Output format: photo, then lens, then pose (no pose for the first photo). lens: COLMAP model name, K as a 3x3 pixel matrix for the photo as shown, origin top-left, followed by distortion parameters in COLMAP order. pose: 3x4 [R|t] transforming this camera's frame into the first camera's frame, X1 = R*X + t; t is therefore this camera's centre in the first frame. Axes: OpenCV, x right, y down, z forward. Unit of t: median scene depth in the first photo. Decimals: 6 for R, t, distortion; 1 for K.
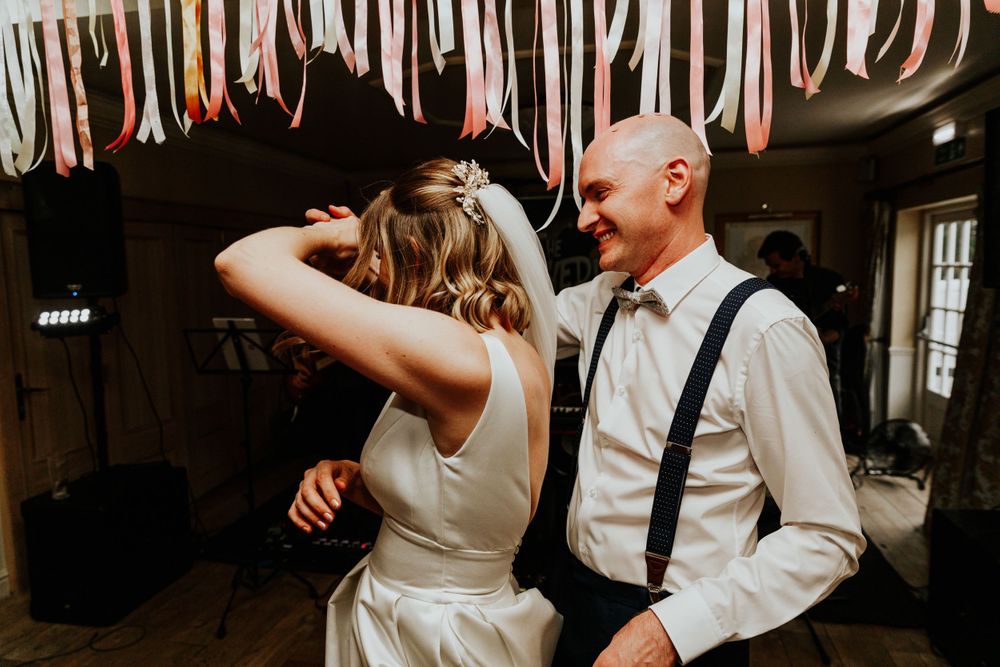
lens RADIAL K [[700.8, 0, 500.0], [0, 700.8, 333.5], [0, 0, 1]] dist [0.030427, 0.002150]
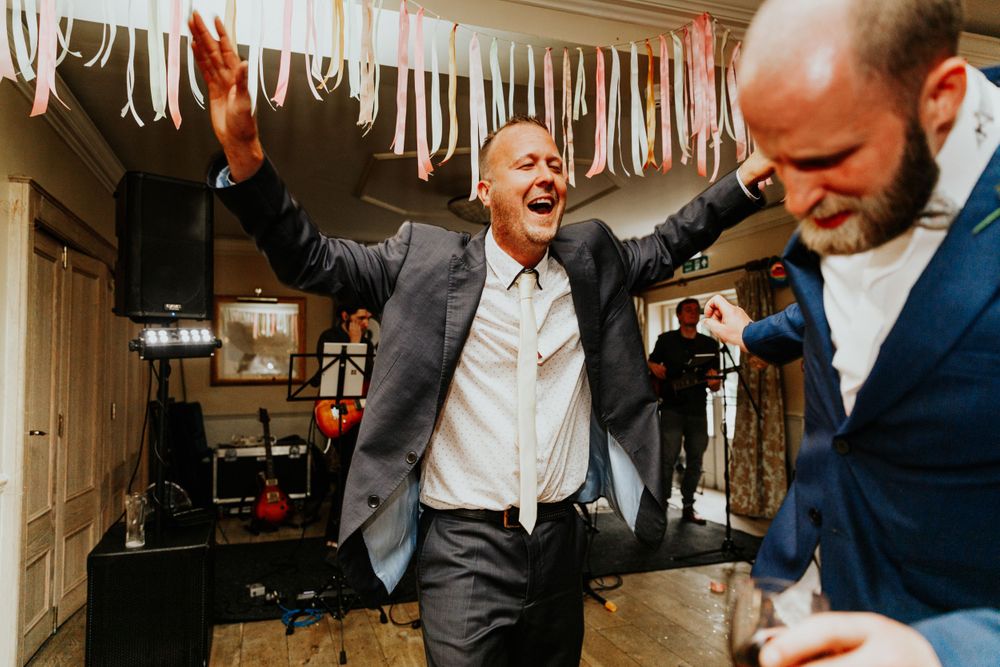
lens RADIAL K [[700.8, 0, 500.0], [0, 700.8, 333.5], [0, 0, 1]] dist [0.030427, 0.002150]
pose [[0.842477, 0.037168, 0.537448, -0.646414], [0.051244, 0.987565, -0.148625, 0.113793], [-0.536289, 0.152754, 0.830096, -0.004256]]
